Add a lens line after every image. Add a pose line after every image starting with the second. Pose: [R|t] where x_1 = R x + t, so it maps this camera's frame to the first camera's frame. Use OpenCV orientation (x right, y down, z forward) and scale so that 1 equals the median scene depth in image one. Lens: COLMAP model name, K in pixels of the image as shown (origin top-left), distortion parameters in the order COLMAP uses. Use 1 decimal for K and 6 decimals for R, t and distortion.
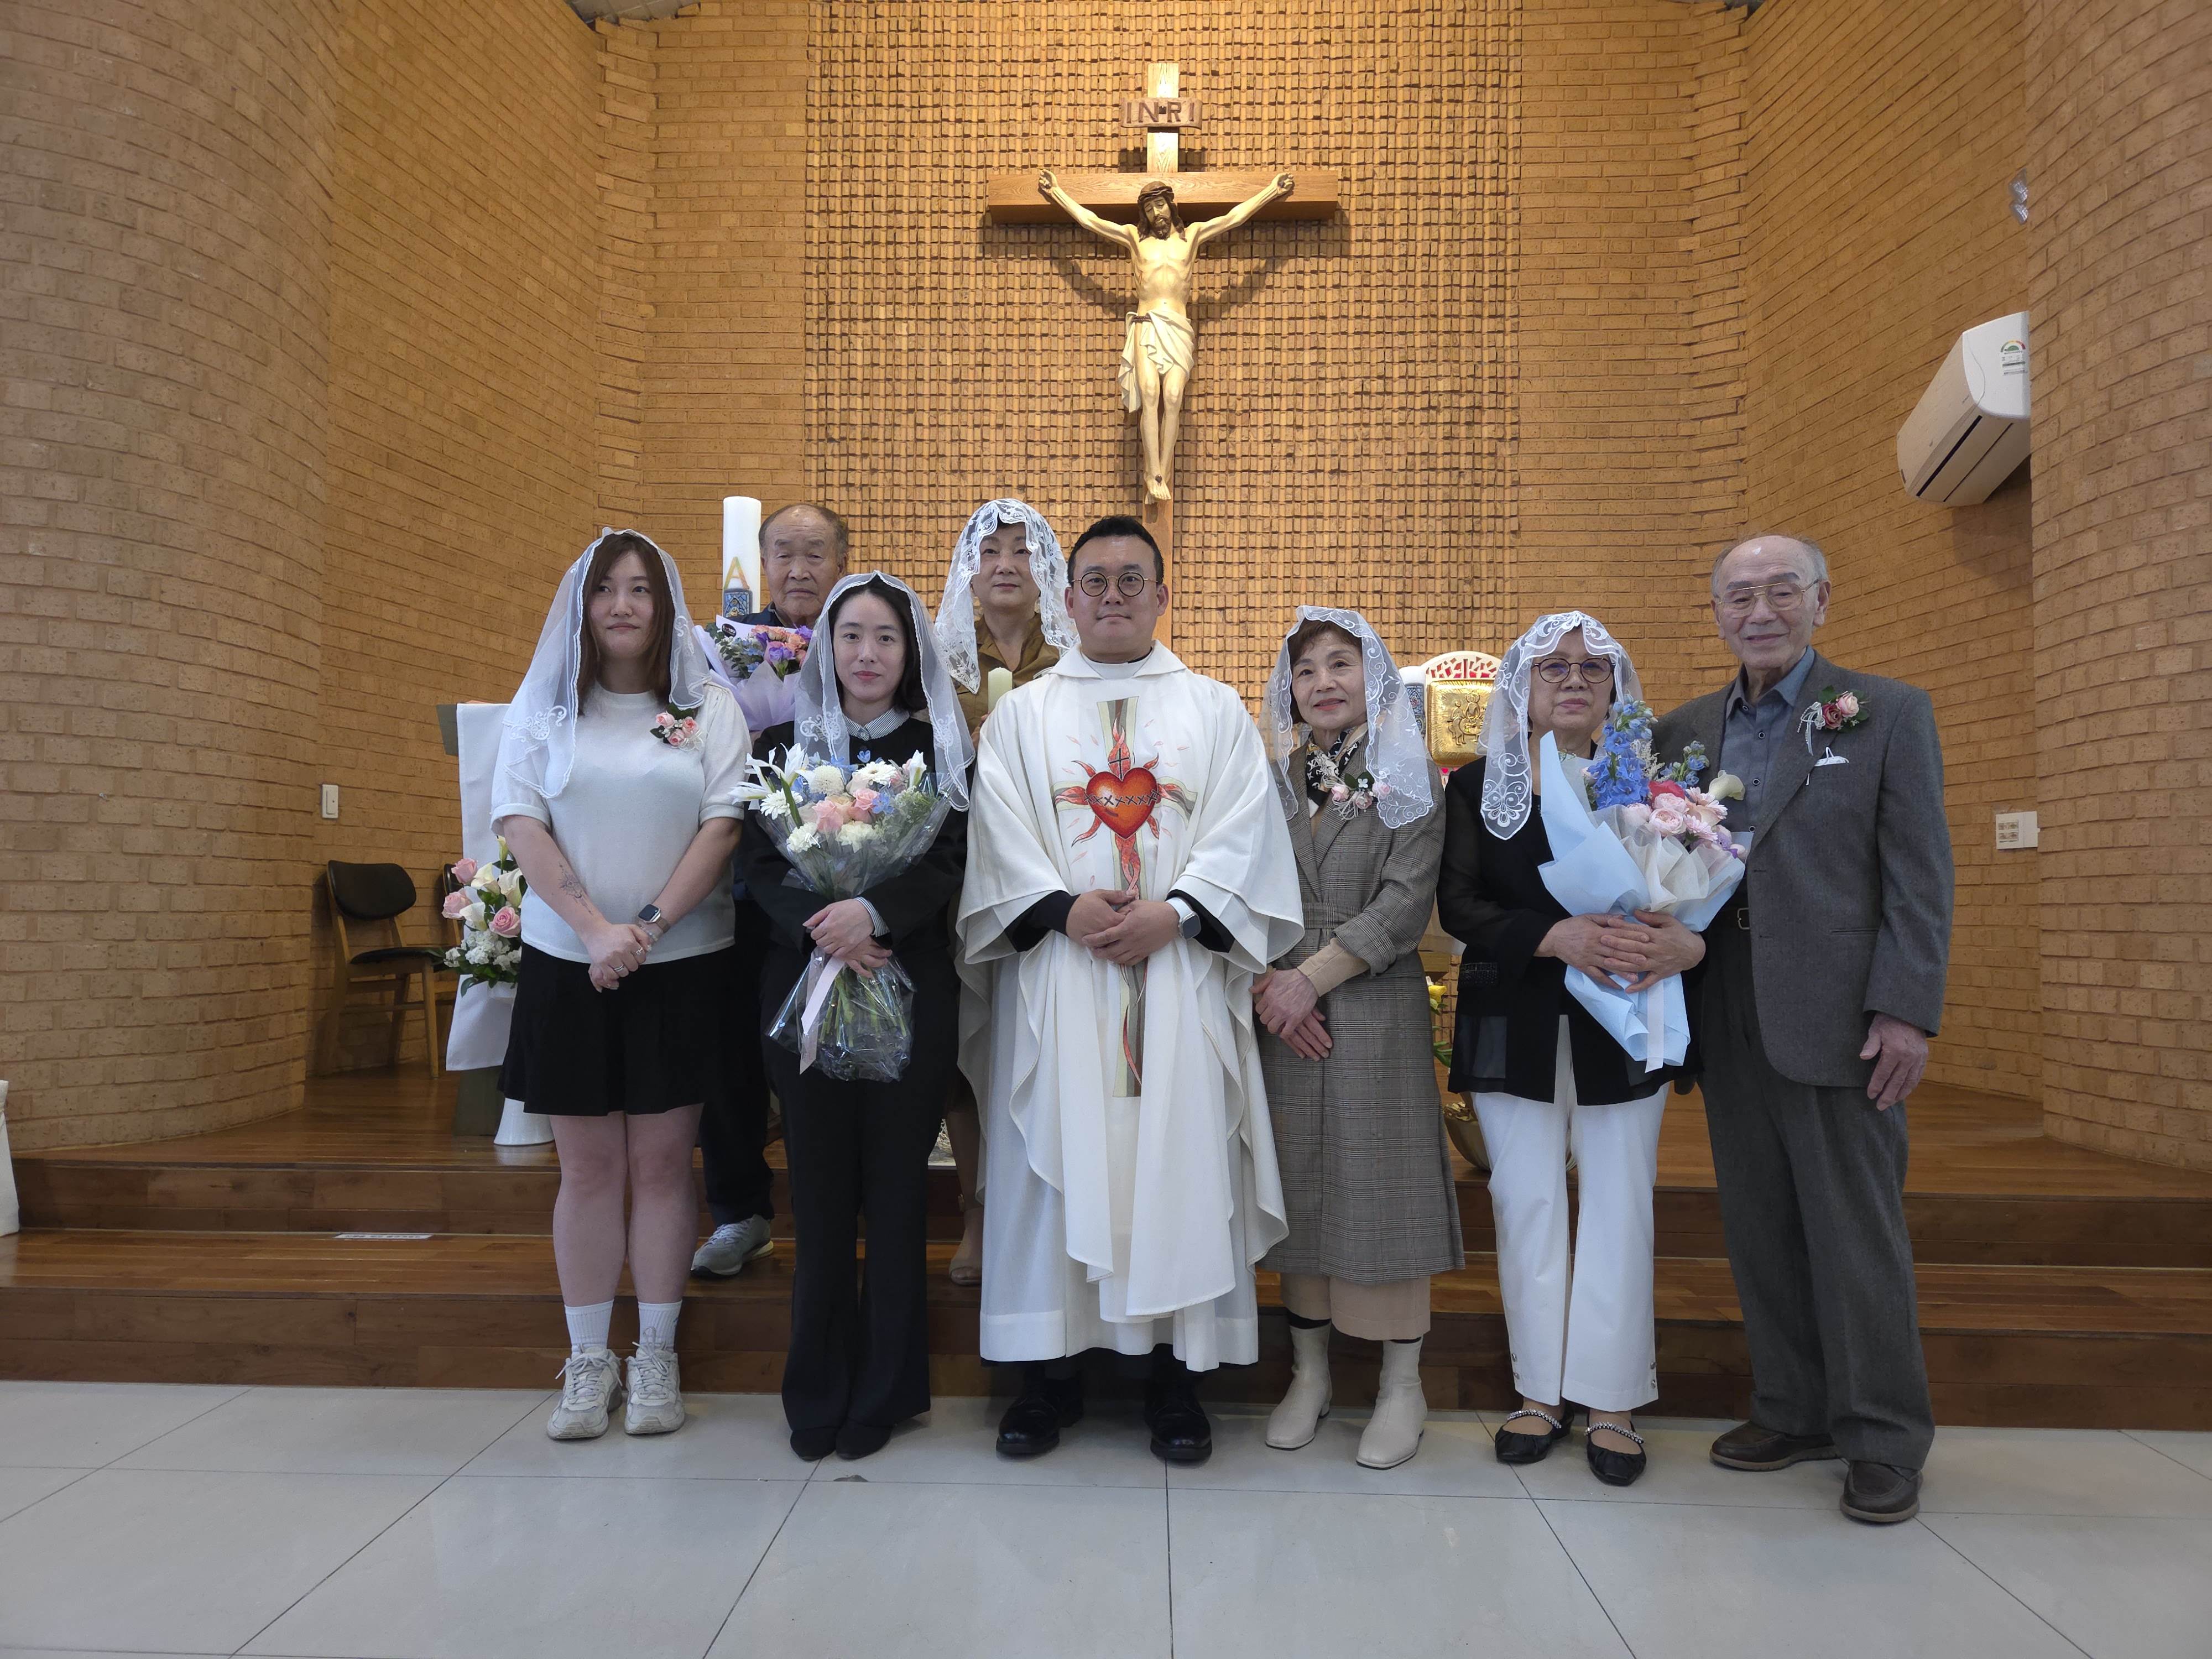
lens RADIAL K [[1491.2, 0, 1116.0], [0, 1491.2, 841.0], [0, 0, 1]] dist [0.085077, -0.070785]
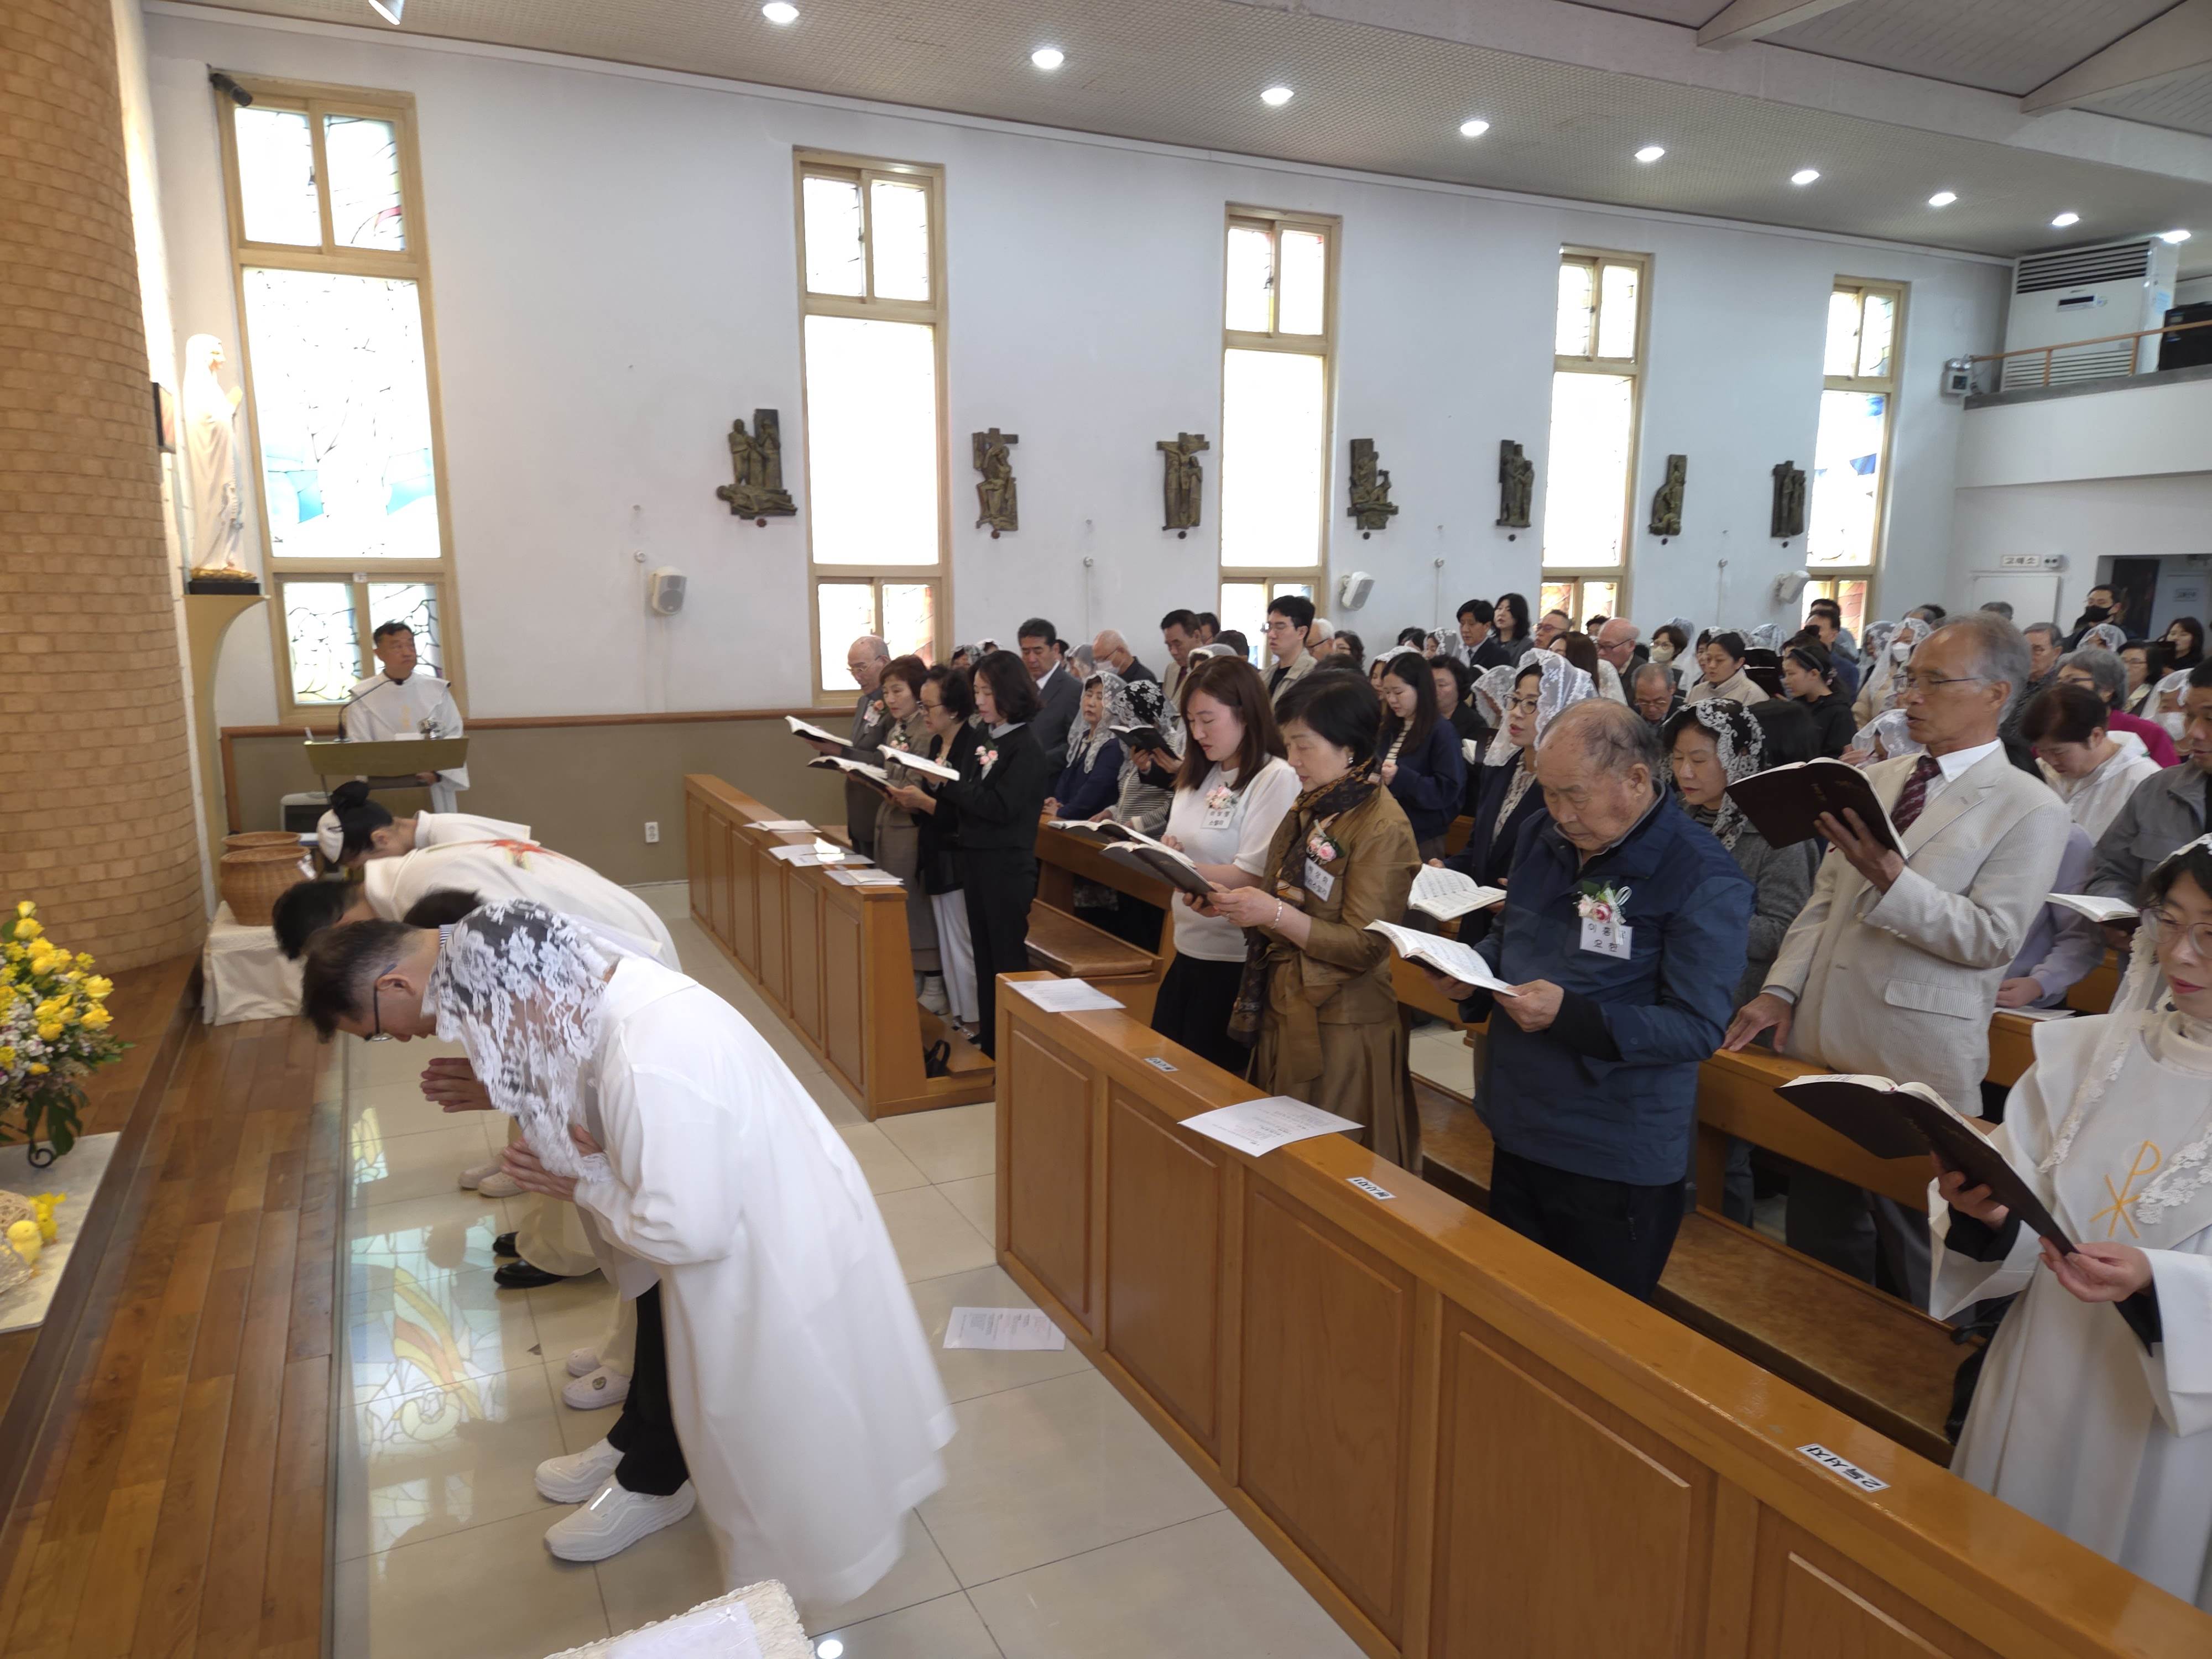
lens RADIAL K [[1491.2, 0, 1104.9], [0, 1491.2, 834.6], [0, 0, 1]] dist [0.085077, -0.070785]
pose [[-0.466392, -0.155778, 0.870753, -0.660596], [-0.047580, 0.987364, 0.151155, -0.126811], [-0.883297, 0.029067, -0.467911, 0.480226]]
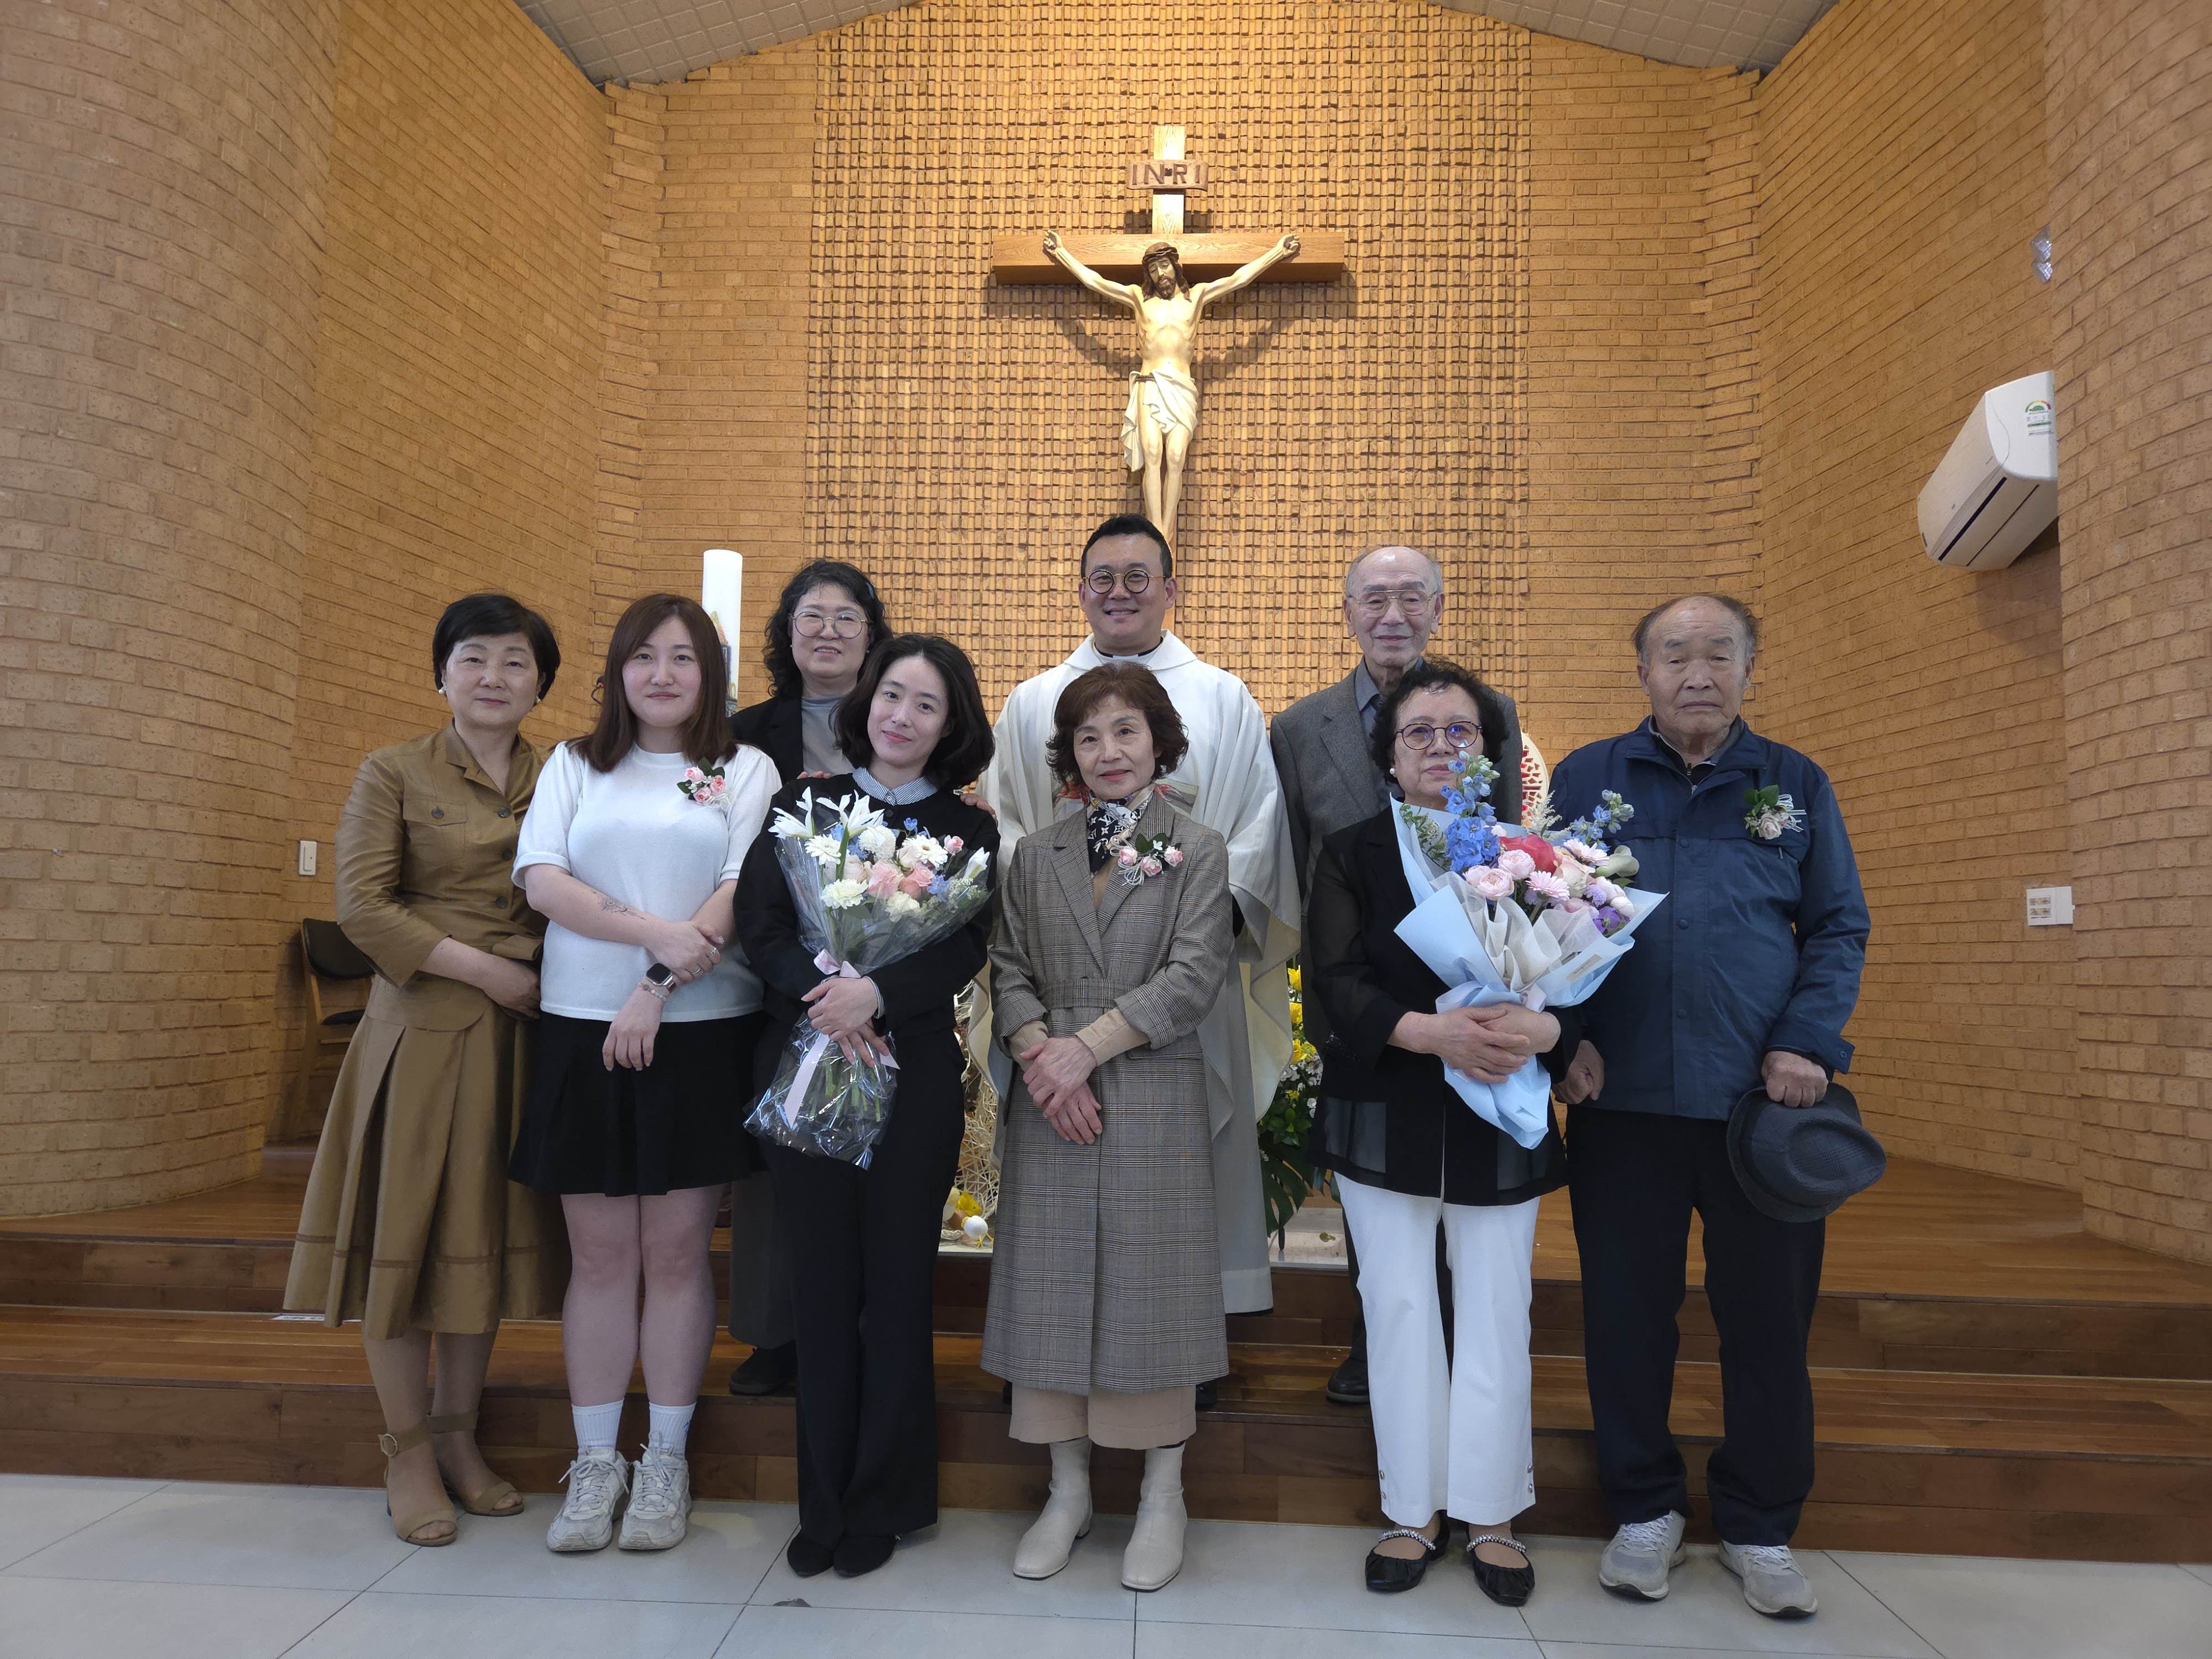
lens RADIAL K [[1491.2, 0, 1106.2], [0, 1491.2, 842.1], [0, 0, 1]] dist [0.085077, -0.070785]
pose [[0.999829, 0.009726, -0.015701, 0.010619], [-0.010339, 0.999167, -0.039486, -0.002605], [0.015304, 0.039641, 0.999097, 0.024954]]
